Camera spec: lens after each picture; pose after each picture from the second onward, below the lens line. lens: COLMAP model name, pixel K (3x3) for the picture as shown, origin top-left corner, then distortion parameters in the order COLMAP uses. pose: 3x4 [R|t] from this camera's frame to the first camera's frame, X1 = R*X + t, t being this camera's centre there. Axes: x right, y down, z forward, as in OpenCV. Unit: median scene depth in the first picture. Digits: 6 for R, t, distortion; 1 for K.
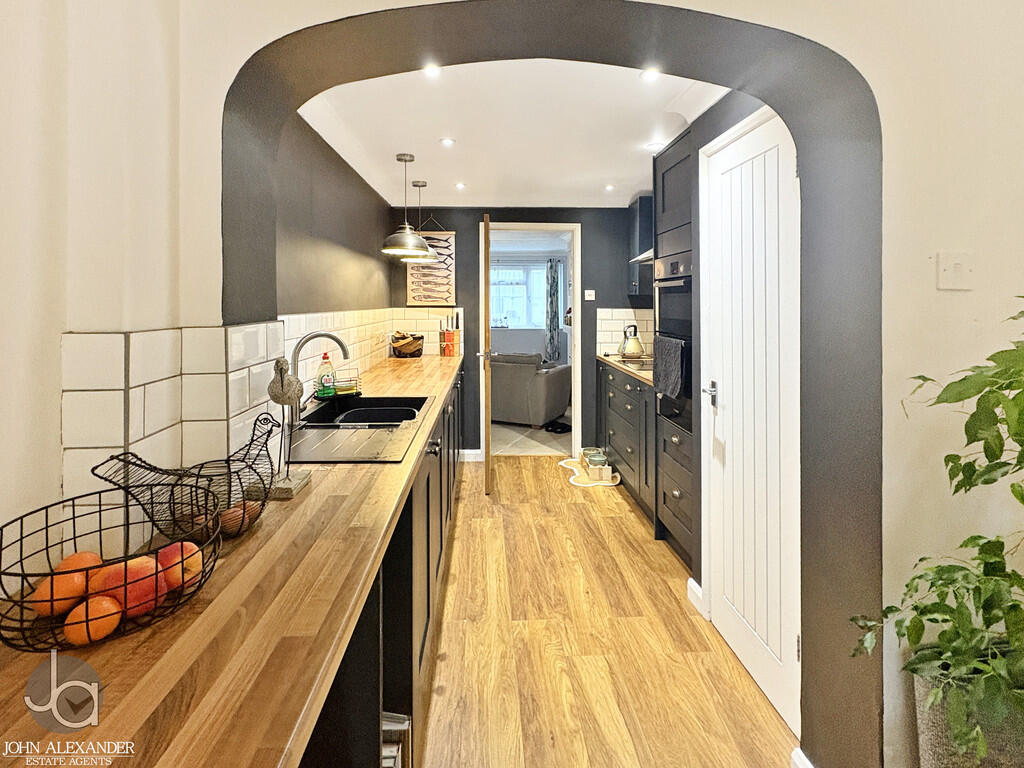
lens RADIAL K [[550.9, 0, 508.0], [0, 550.9, 368.6], [0, 0, 1]] dist [-0.012731, 0.000014]
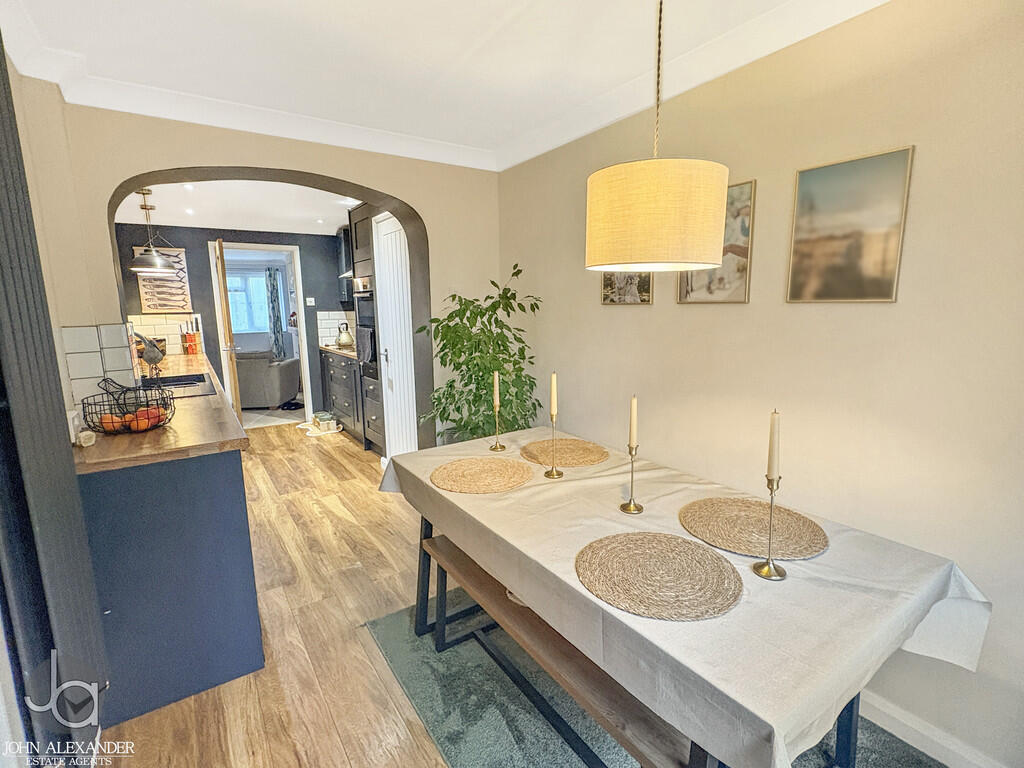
lens RADIAL K [[550.9, 0, 508.0], [0, 550.9, 368.6], [0, 0, 1]] dist [-0.012731, 0.000014]
pose [[0.880651, -0.070484, 0.468493, -0.071148], [0.073324, 0.997234, 0.012201, 0.050532], [-0.468057, 0.023607, 0.883383, -0.430335]]
